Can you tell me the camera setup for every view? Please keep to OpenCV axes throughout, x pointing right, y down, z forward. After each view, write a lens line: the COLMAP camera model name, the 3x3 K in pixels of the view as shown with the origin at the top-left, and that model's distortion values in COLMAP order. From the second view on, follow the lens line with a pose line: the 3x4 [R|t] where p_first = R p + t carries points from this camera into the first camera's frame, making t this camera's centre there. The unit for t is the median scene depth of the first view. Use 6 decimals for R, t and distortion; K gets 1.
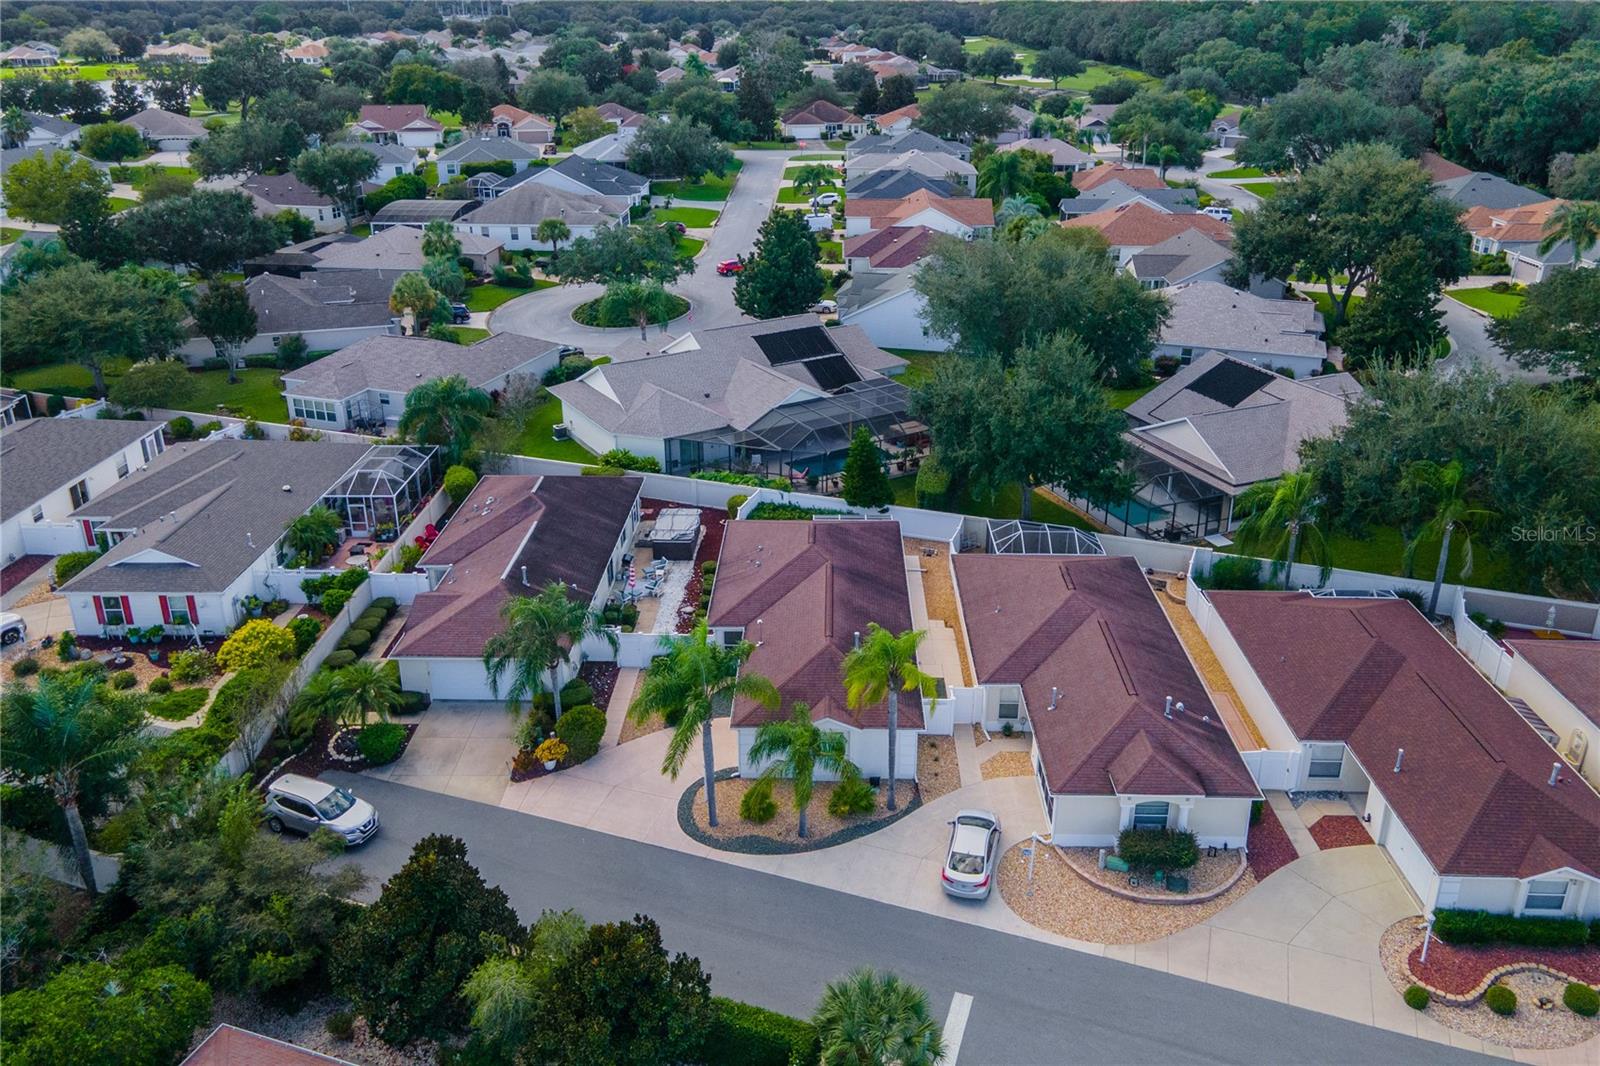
lens RADIAL K [[1166.7, 0, 800.0], [0, 1166.7, 533.0], [0, 0, 1]] dist [0.021764, -0.001115]
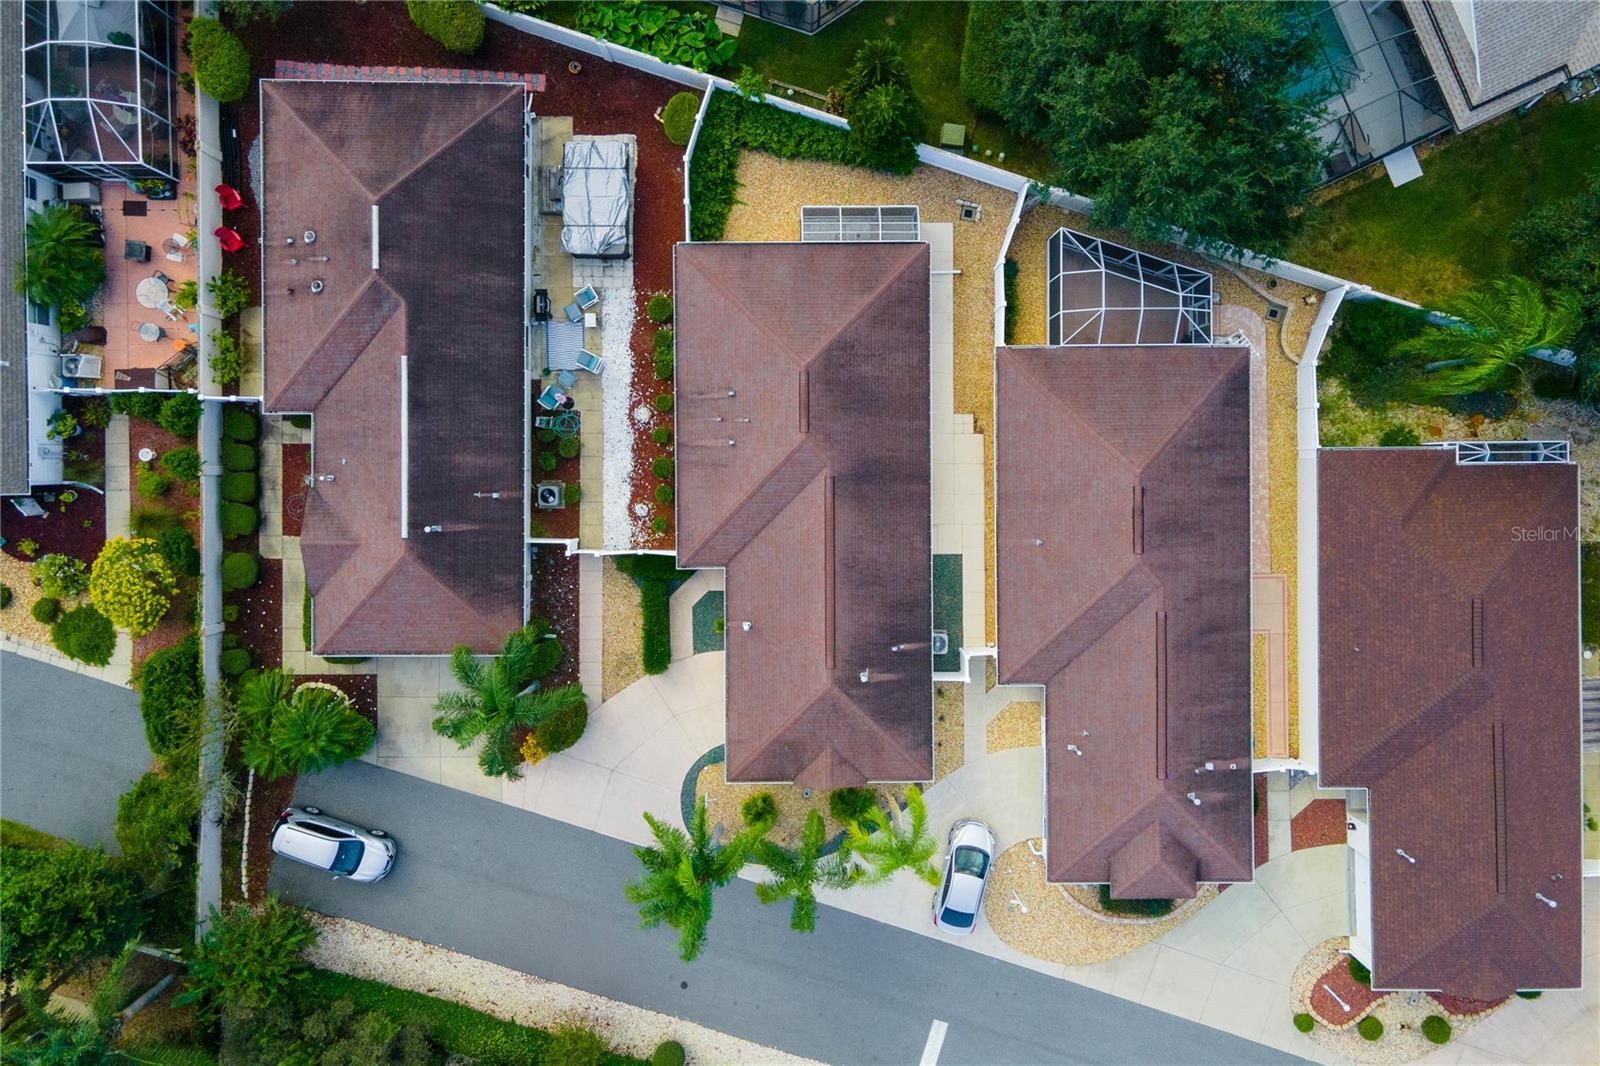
lens RADIAL K [[1156.2, 0, 802.1], [0, 1156.2, 503.9], [0, 0, 1]] dist [0.031388, 0.006300]
pose [[0.999437, -0.033456, 0.002449, 0.006370], [0.011278, 0.403874, 0.914745, -0.752333], [-0.031593, -0.914203, 0.404024, 0.791000]]
